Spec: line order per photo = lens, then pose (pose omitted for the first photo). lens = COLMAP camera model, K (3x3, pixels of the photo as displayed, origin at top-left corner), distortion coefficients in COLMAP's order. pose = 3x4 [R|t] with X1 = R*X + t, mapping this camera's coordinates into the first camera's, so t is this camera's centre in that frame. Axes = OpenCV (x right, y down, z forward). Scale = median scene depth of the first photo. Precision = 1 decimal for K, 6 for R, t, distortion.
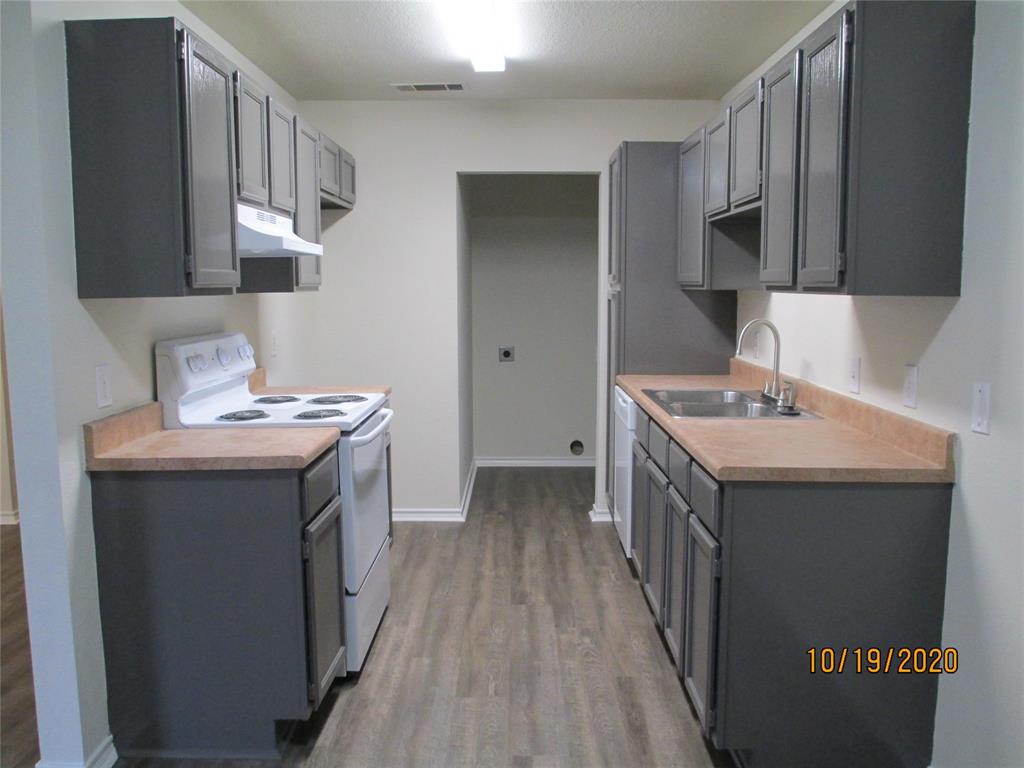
lens RADIAL K [[871.5, 0, 511.2], [0, 871.5, 382.4], [0, 0, 1]] dist [-0.010611, -0.006114]
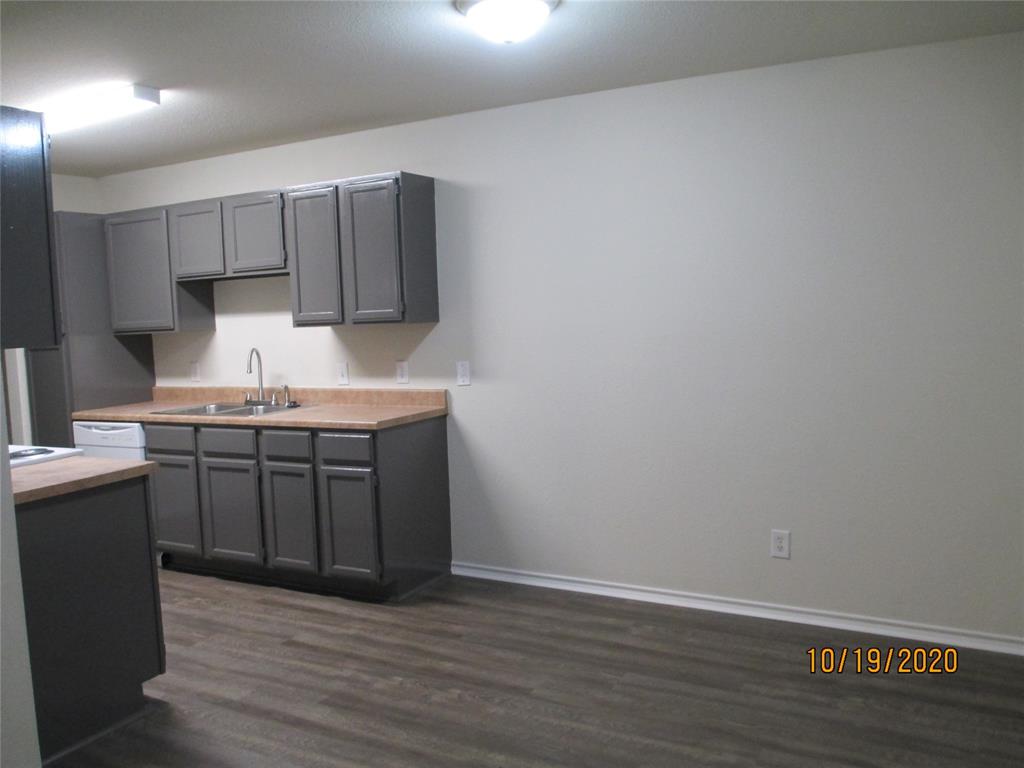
lens RADIAL K [[871.5, 0, 509.8], [0, 871.5, 383.9], [0, 0, 1]] dist [-0.010611, -0.006114]
pose [[0.470966, -0.096211, 0.876889, -0.976617], [0.143377, 0.989166, 0.031524, 0.002674], [-0.870422, 0.110879, 0.479657, -0.086875]]
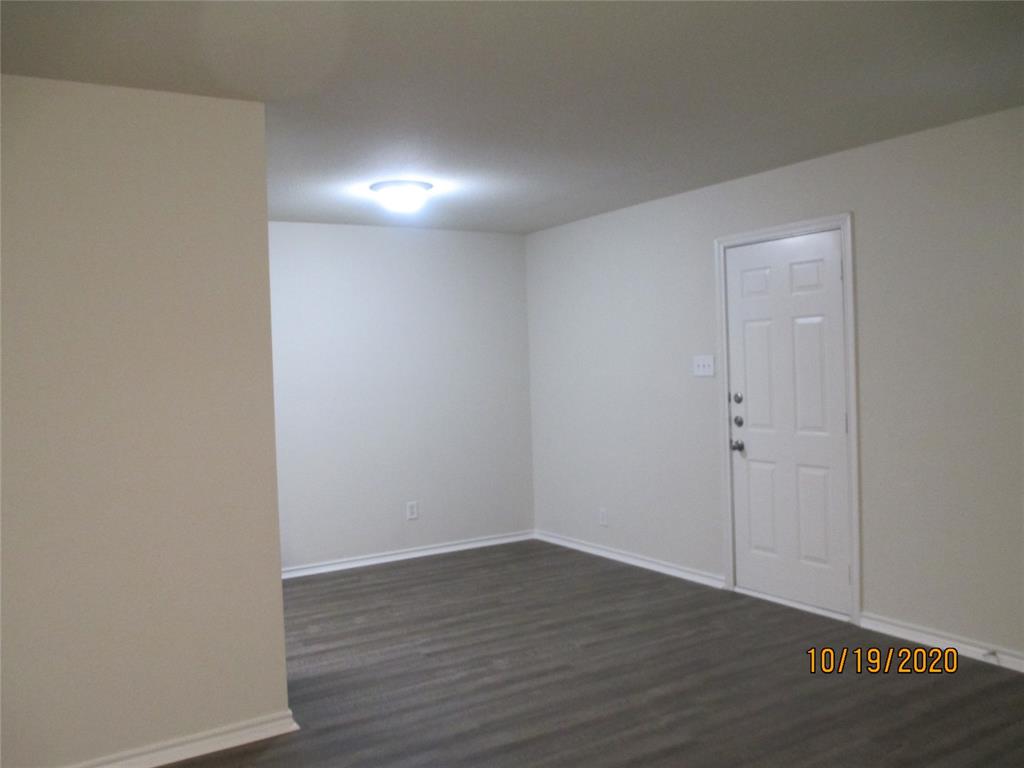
lens RADIAL K [[871.5, 0, 512.3], [0, 871.5, 384.1], [0, 0, 1]] dist [-0.010611, -0.006114]
pose [[-0.532212, -0.001635, 0.846610, -1.676744], [0.145165, 0.985012, 0.093159, -0.146115], [-0.834073, 0.172478, -0.523997, 1.158397]]
